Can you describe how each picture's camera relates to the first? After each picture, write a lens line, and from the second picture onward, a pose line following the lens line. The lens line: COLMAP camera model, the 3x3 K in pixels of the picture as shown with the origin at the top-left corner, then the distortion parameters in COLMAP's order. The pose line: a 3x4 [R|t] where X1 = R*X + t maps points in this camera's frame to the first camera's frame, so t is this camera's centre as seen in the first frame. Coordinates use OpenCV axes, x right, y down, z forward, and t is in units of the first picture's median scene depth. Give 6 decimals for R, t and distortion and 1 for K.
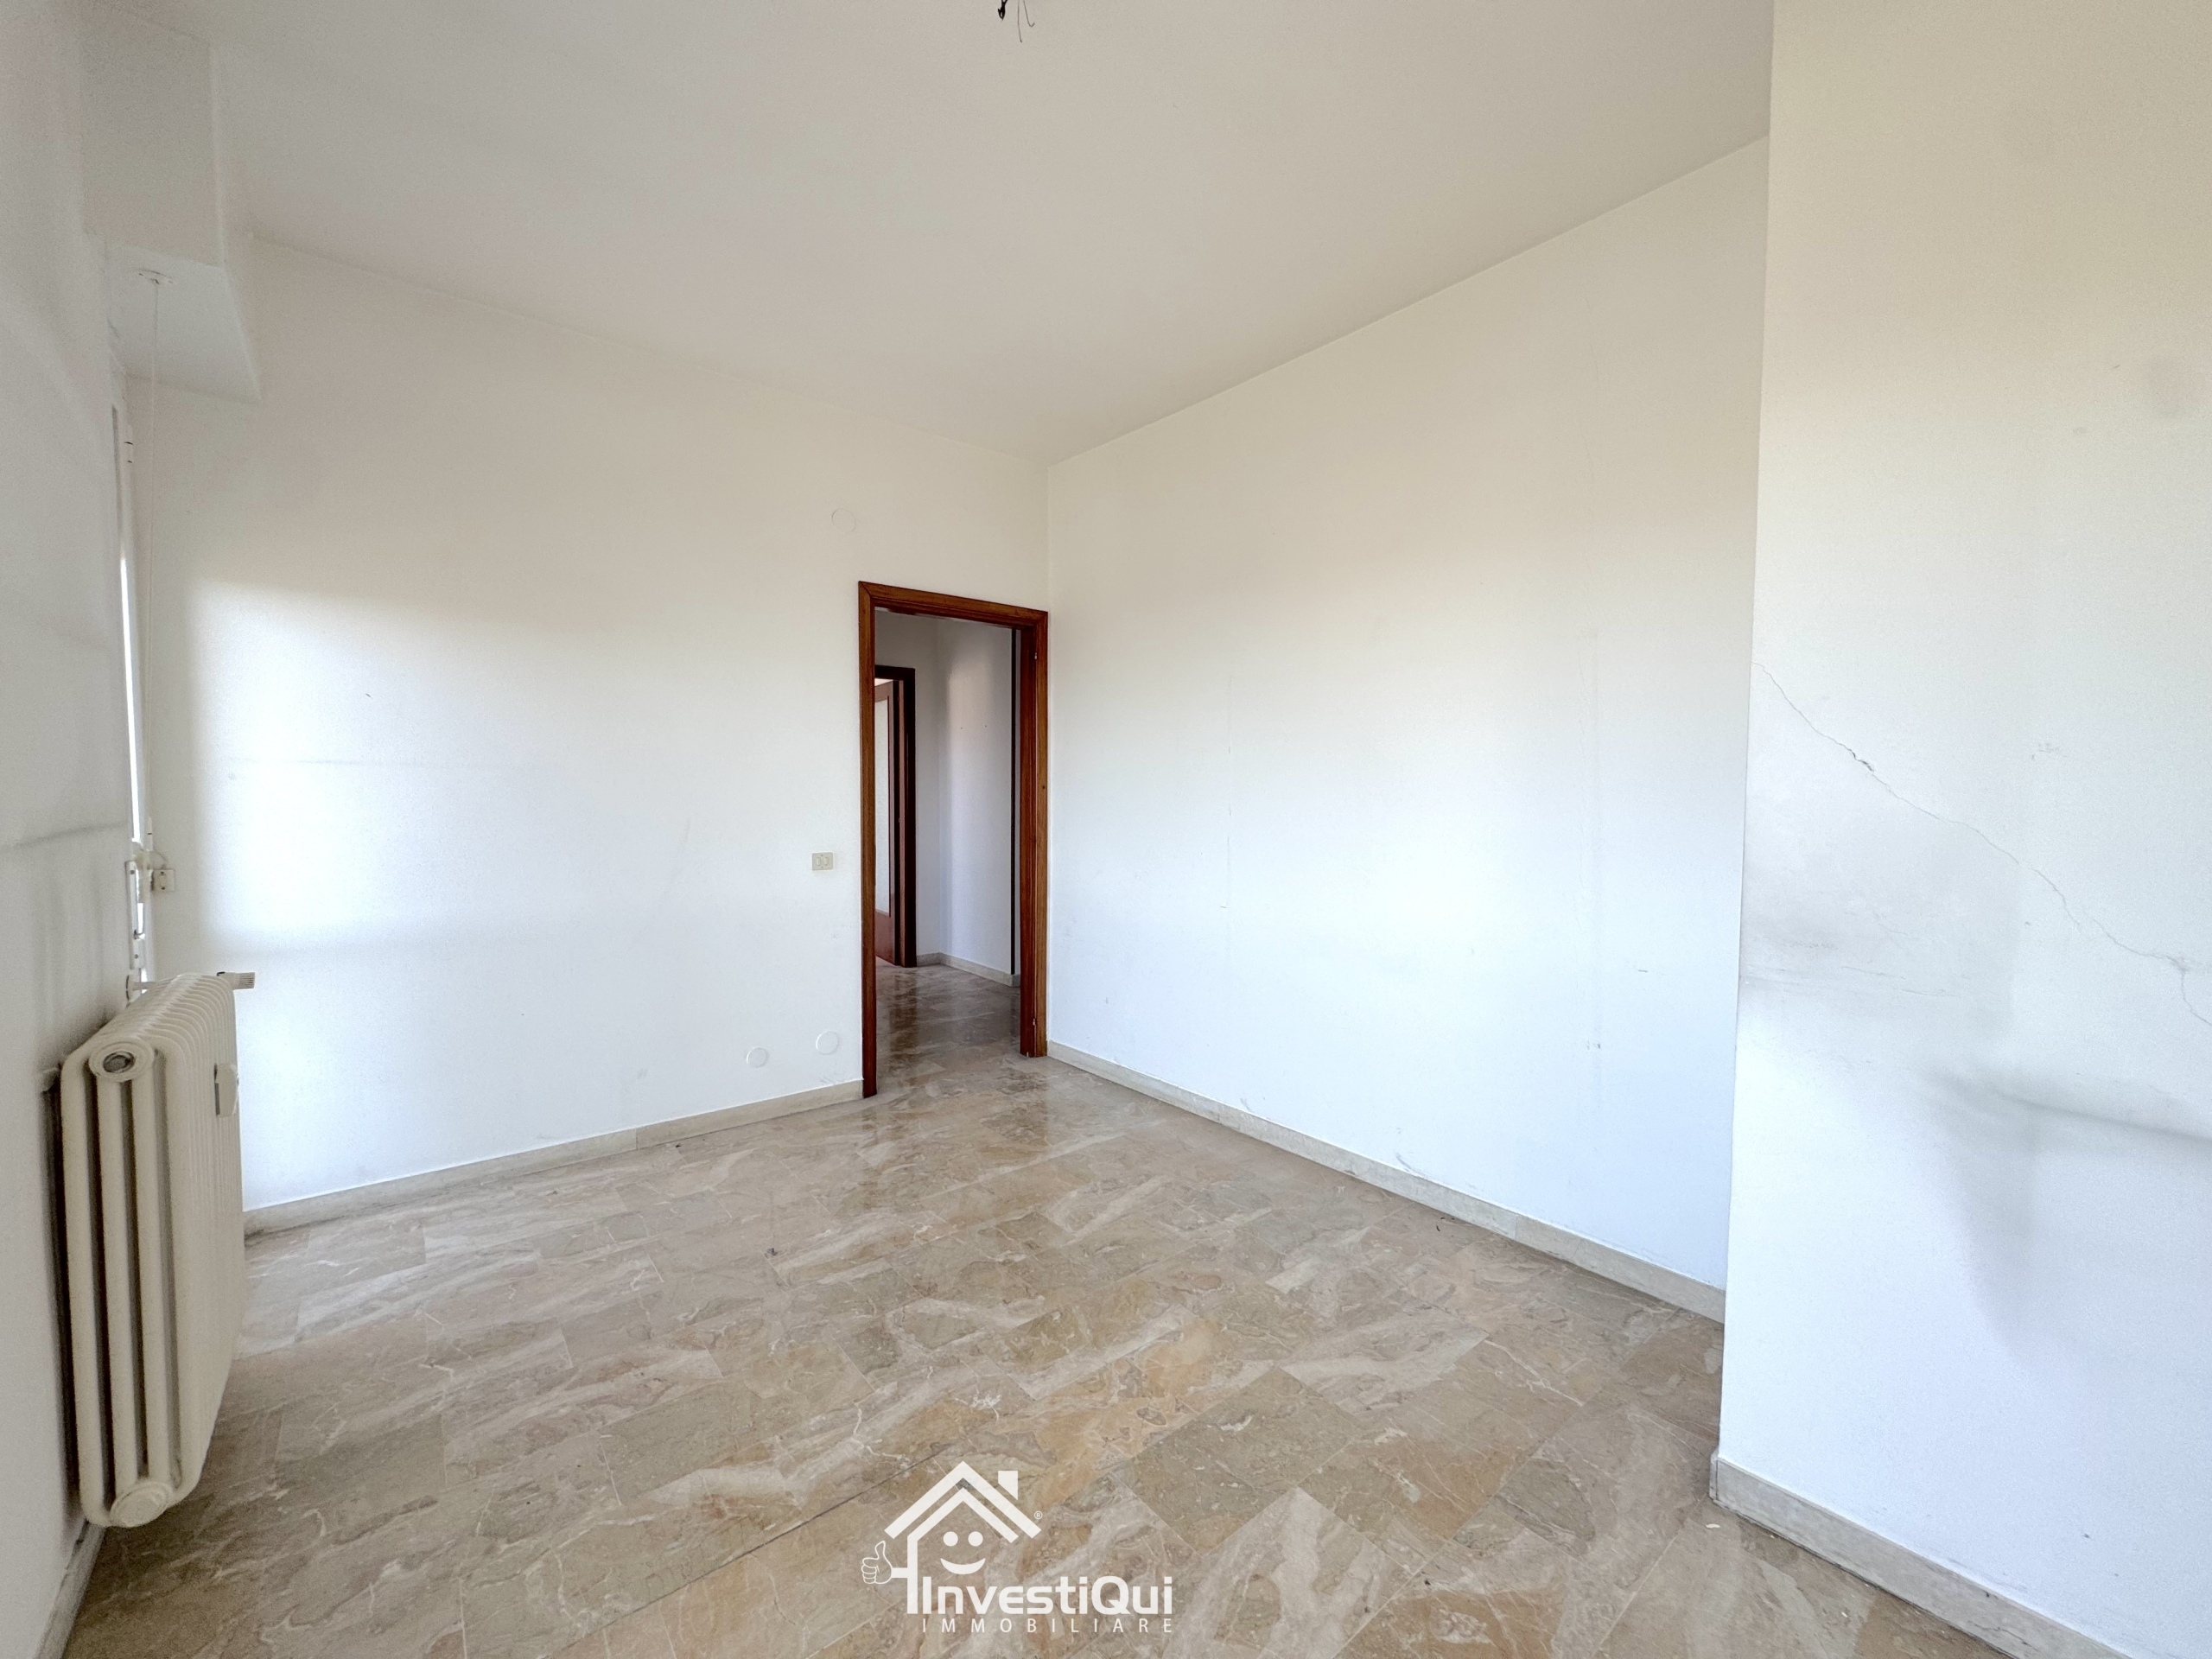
lens RADIAL K [[883.5, 0, 1100.4], [0, 883.5, 836.9], [0, 0, 1]] dist [-0.003798, 0.000814]
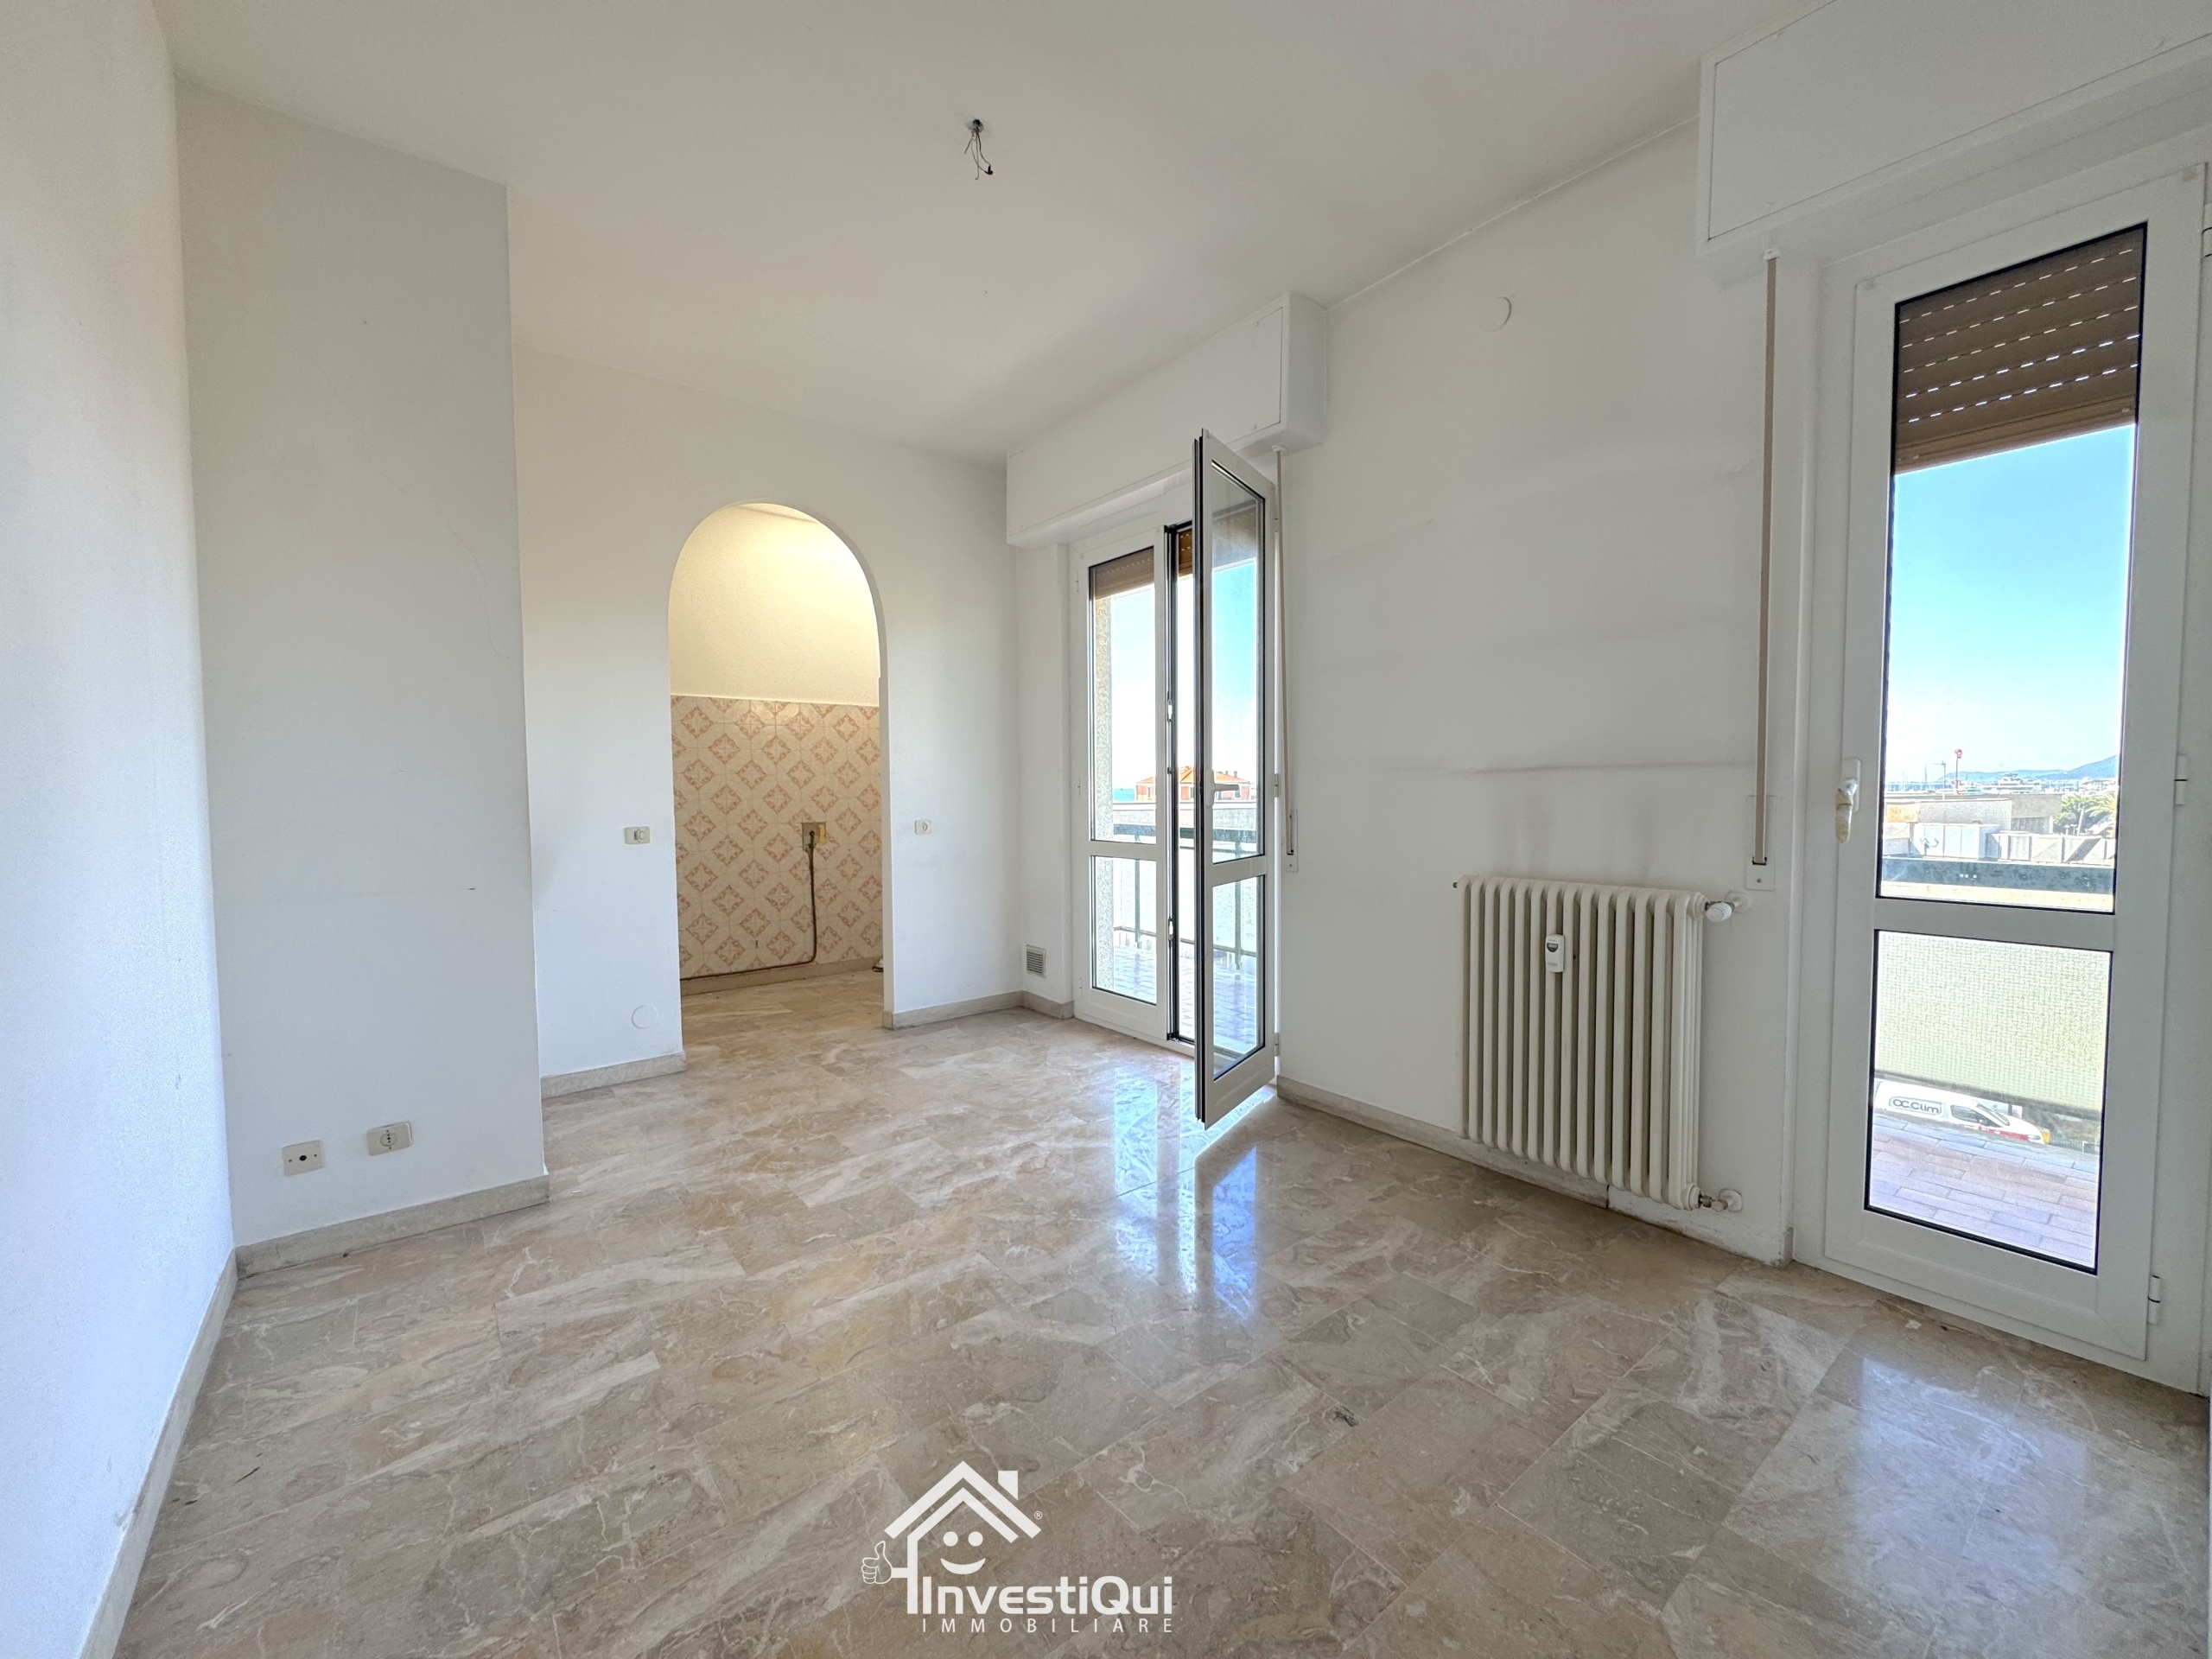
lens RADIAL K [[883.5, 0, 1100.2], [0, 883.5, 821.9], [0, 0, 1]] dist [-0.003798, 0.000814]
pose [[-0.999834, 0.002364, 0.018058, -0.221458], [0.004084, 0.995391, 0.095816, -0.043119], [-0.017748, 0.095874, -0.995235, 1.790364]]
